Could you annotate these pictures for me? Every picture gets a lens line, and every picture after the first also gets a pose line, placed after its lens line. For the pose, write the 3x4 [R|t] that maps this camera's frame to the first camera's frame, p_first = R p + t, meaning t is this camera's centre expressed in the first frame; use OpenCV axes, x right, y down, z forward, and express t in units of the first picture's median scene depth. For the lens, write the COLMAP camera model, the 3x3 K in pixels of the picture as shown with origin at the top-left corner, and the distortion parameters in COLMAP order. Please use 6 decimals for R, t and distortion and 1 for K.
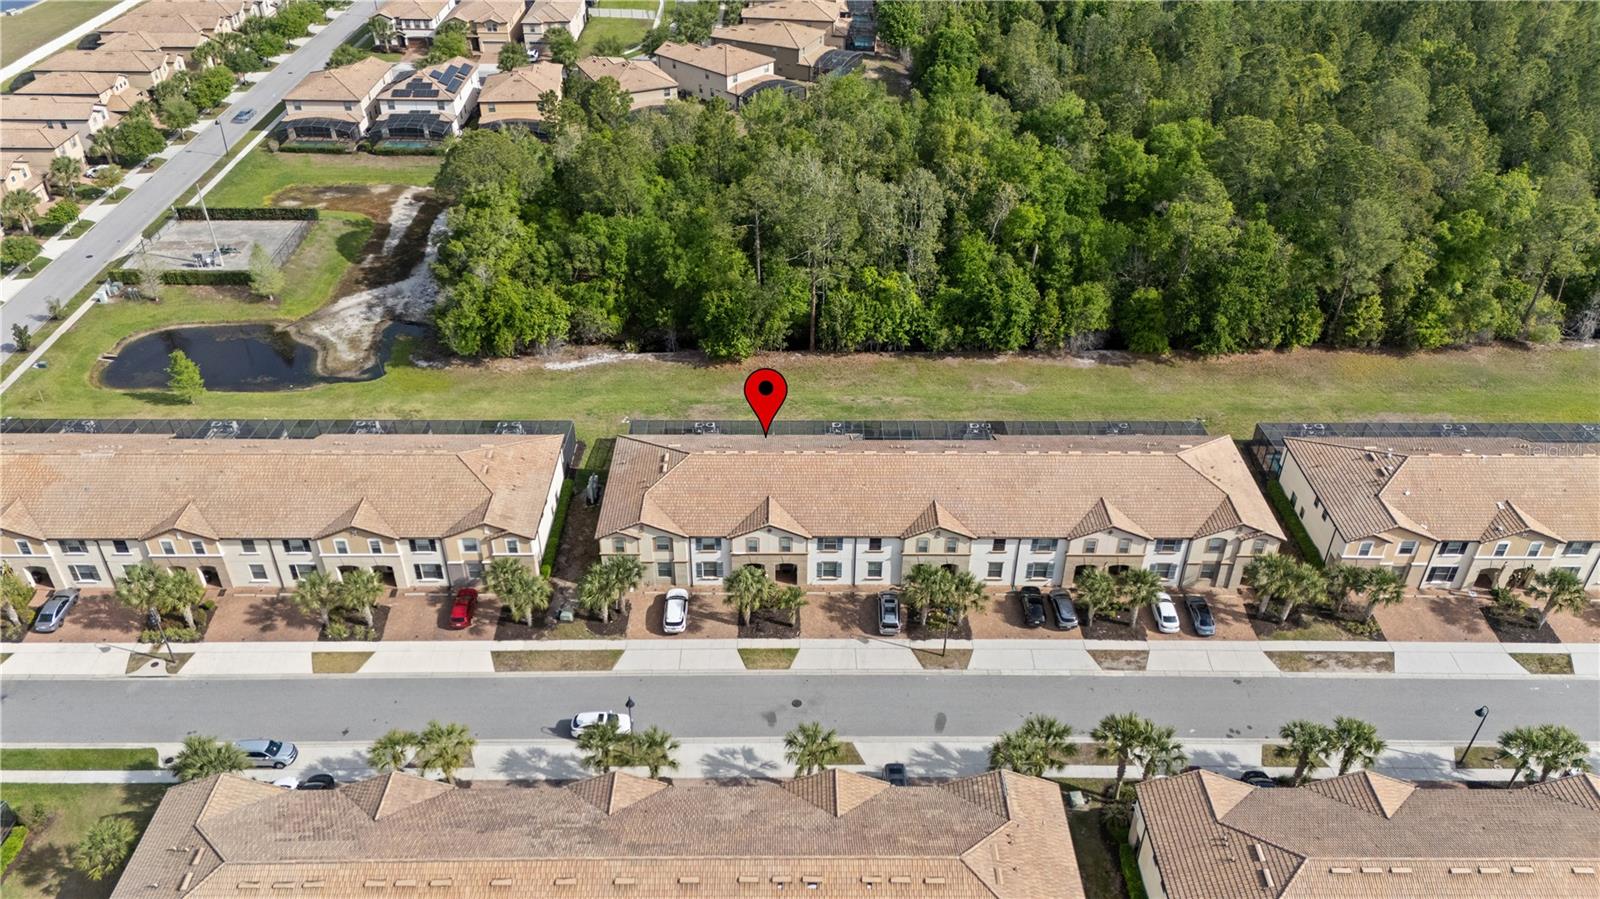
lens RADIAL K [[1168.5, 0, 806.3], [0, 1168.5, 452.2], [0, 0, 1]] dist [0.075943, -0.079772]
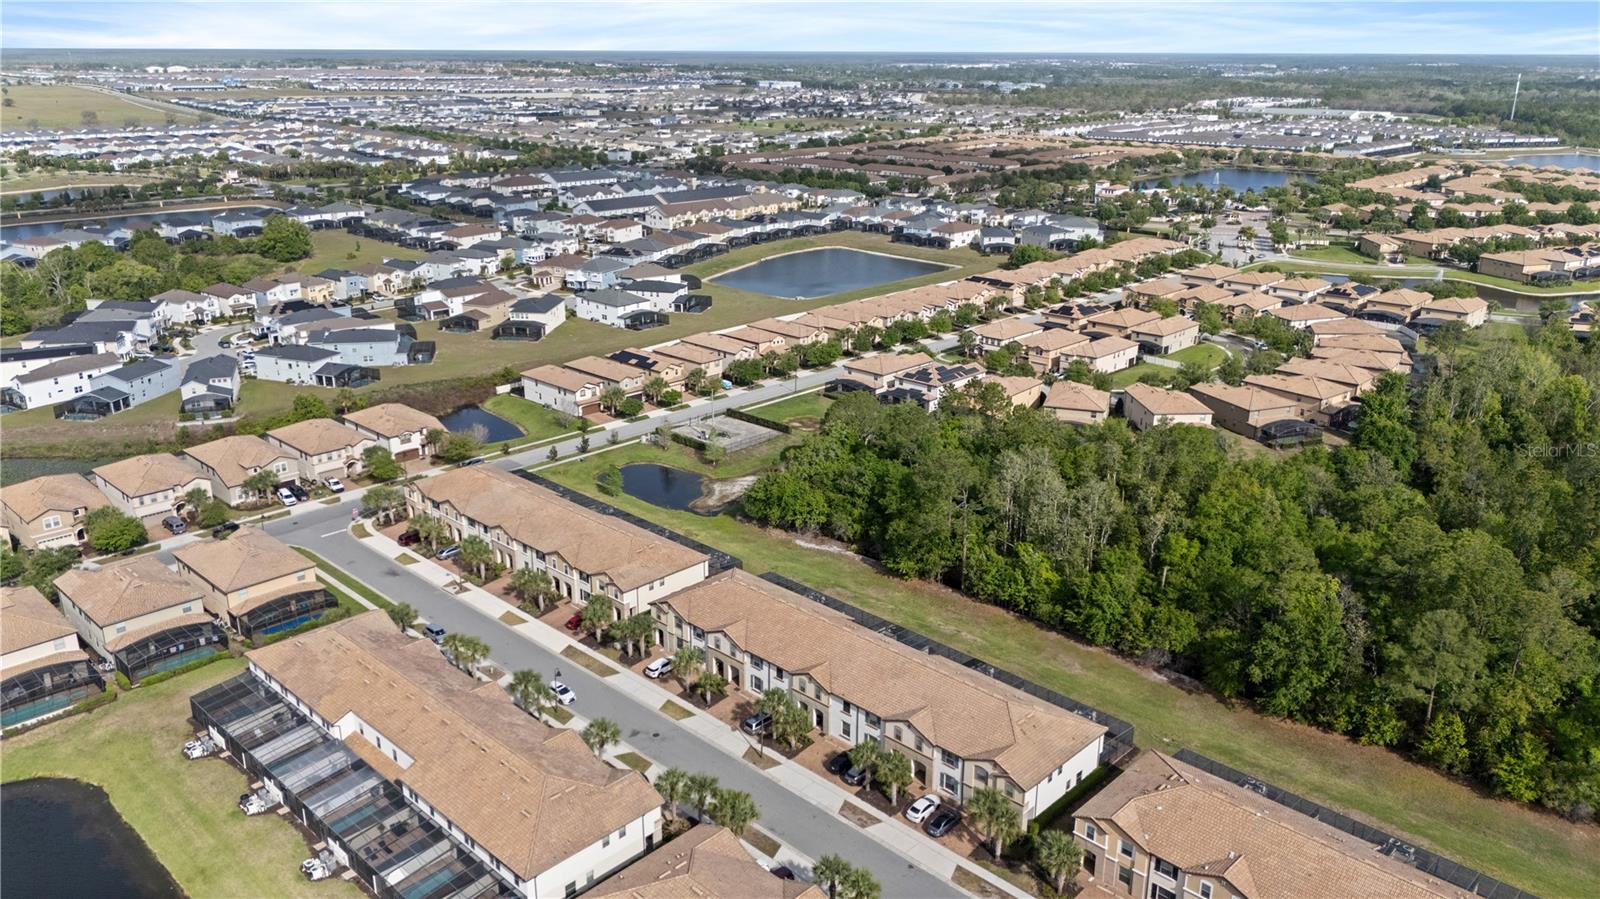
lens RADIAL K [[1168.5, 0, 806.3], [0, 1168.5, 452.2], [0, 0, 1]] dist [0.075943, -0.079772]
pose [[0.715494, 0.220683, -0.662848, 0.689614], [-0.399535, 0.907581, -0.129105, 0.005696], [0.573097, 0.357205, 0.737539, -0.069480]]
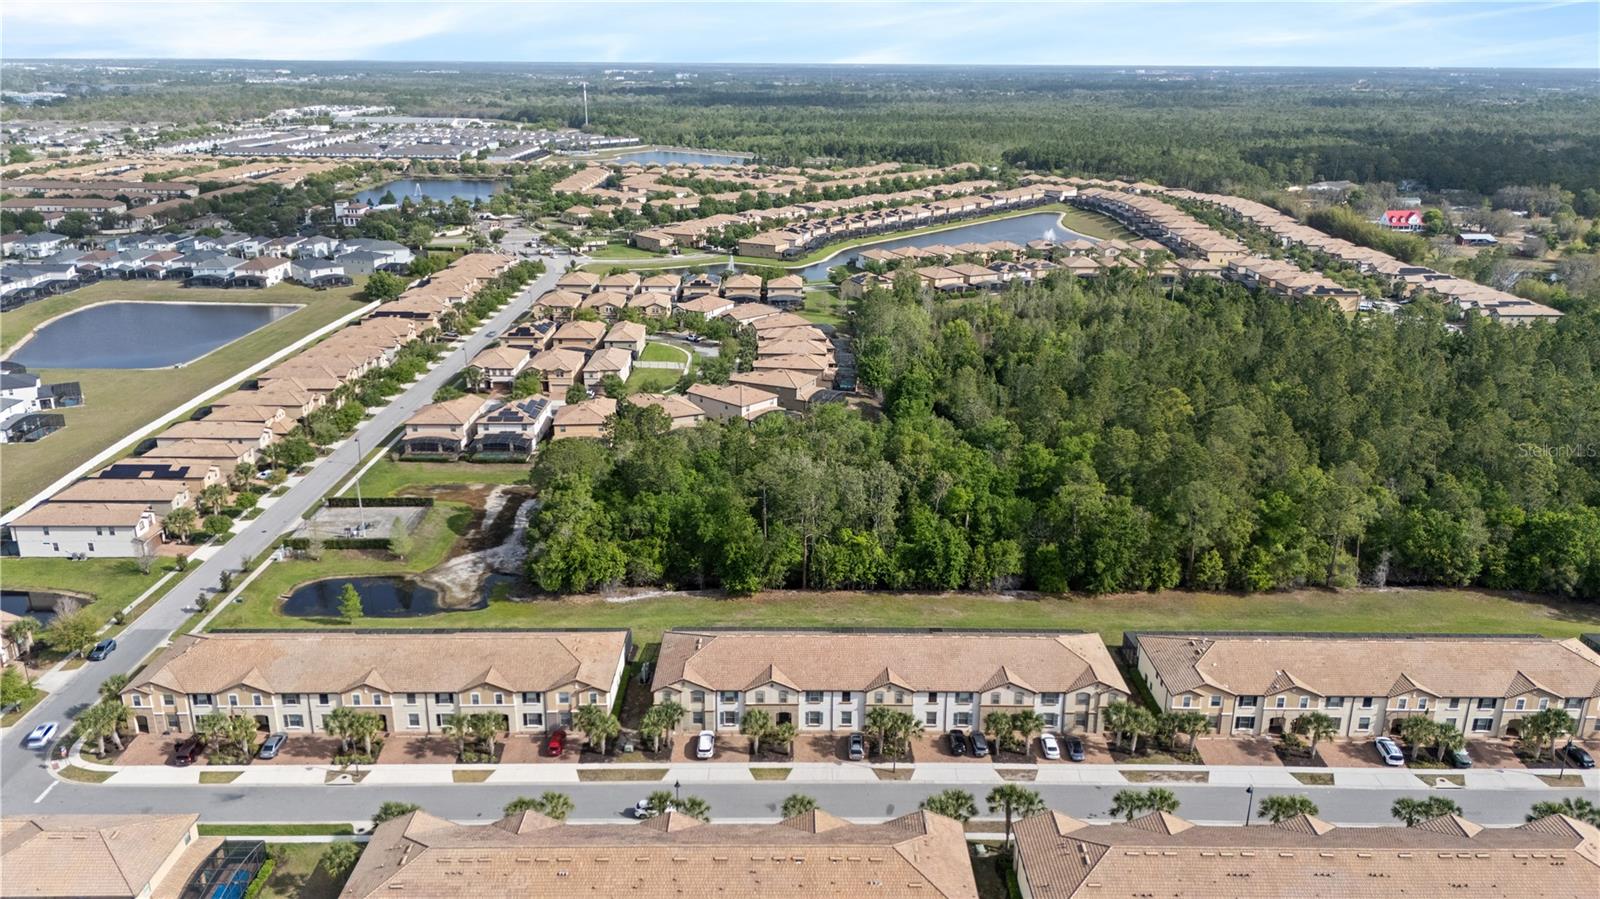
lens RADIAL K [[1168.5, 0, 806.3], [0, 1168.5, 452.2], [0, 0, 1]] dist [0.075943, -0.079772]
pose [[0.999999, -0.000923, -0.000553, 0.008329], [0.000726, 0.958203, -0.286089, 0.148036], [0.000794, 0.286088, 0.958203, -0.338680]]
